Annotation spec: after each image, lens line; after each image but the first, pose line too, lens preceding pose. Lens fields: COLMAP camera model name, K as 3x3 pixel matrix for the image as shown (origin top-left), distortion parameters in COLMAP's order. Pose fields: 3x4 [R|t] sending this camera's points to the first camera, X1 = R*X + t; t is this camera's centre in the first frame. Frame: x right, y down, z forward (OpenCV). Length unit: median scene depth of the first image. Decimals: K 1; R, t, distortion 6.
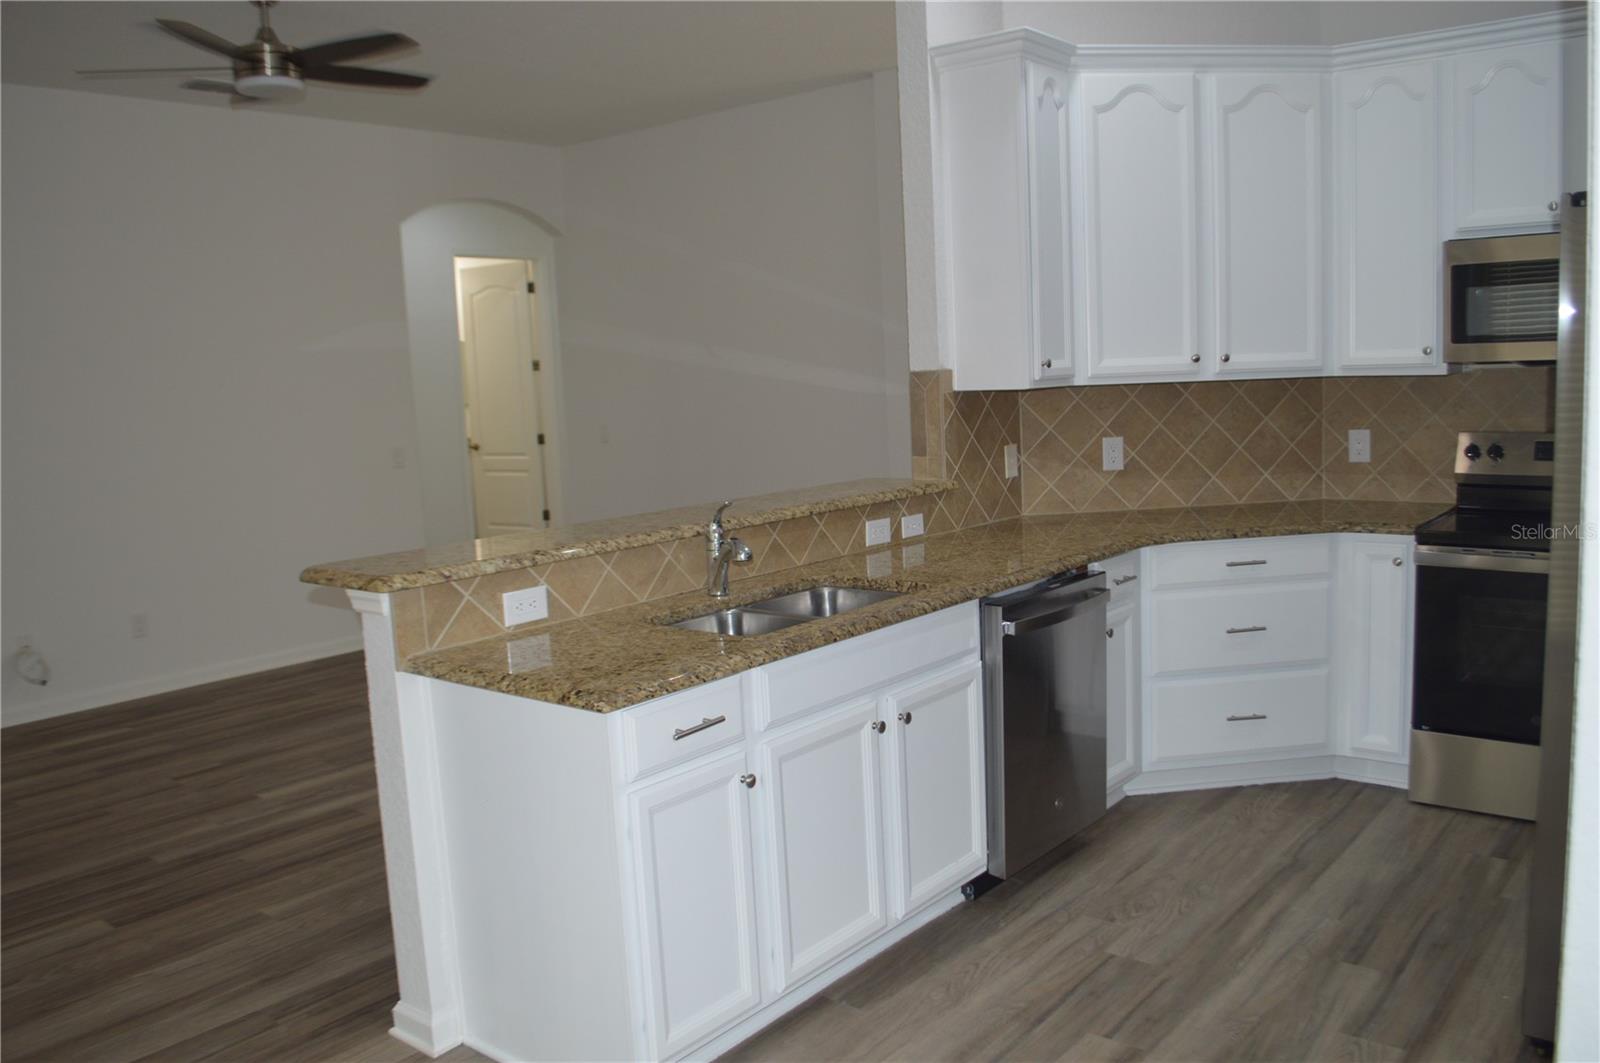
lens RADIAL K [[1270.4, 0, 841.3], [0, 1270.4, 530.4], [0, 0, 1]] dist [-0.082358, 0.002749]
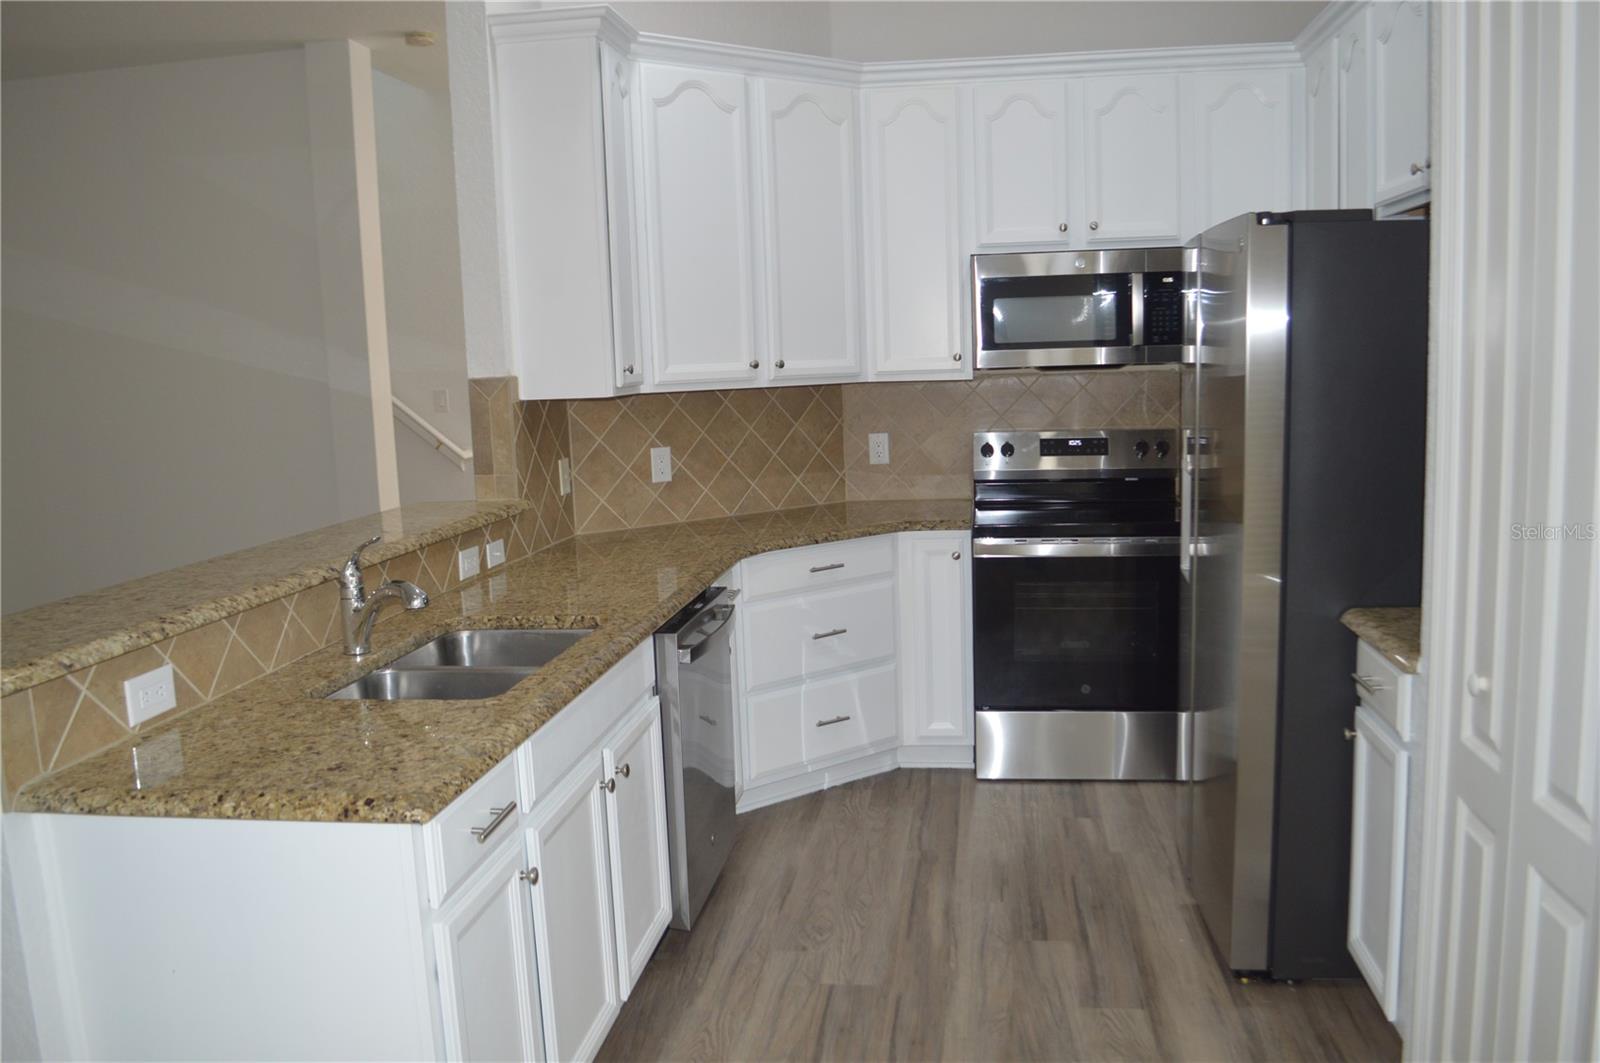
lens RADIAL K [[1270.1, 0, 829.7], [0, 1270.1, 527.2], [0, 0, 1]] dist [-0.082099, 0.008230]
pose [[0.855291, -0.058023, 0.514888, -0.198606], [0.065590, 0.997841, 0.003495, -0.009809], [-0.513979, 0.030782, 0.857250, 0.131242]]
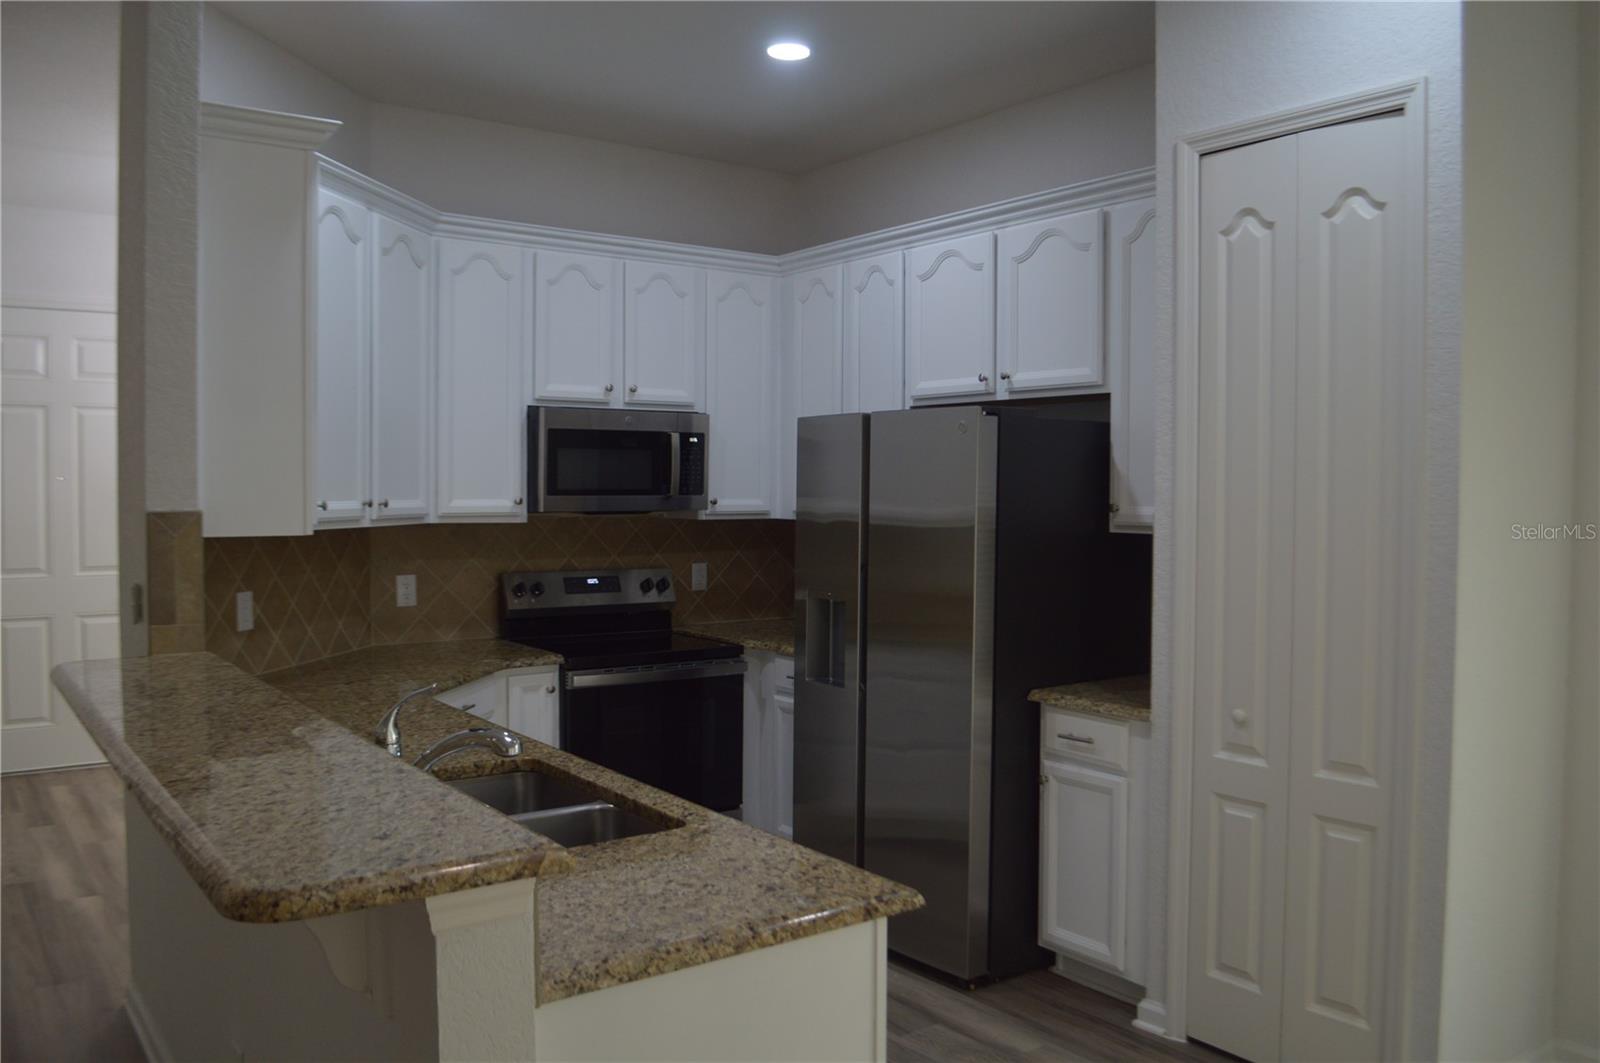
lens RADIAL K [[1270.1, 0, 829.7], [0, 1270.1, 527.2], [0, 0, 1]] dist [-0.082099, 0.008230]
pose [[0.256810, 0.010163, 0.966408, -0.577196], [0.109838, 0.993159, -0.039632, -0.046343], [-0.960200, 0.116326, 0.253937, 0.457462]]
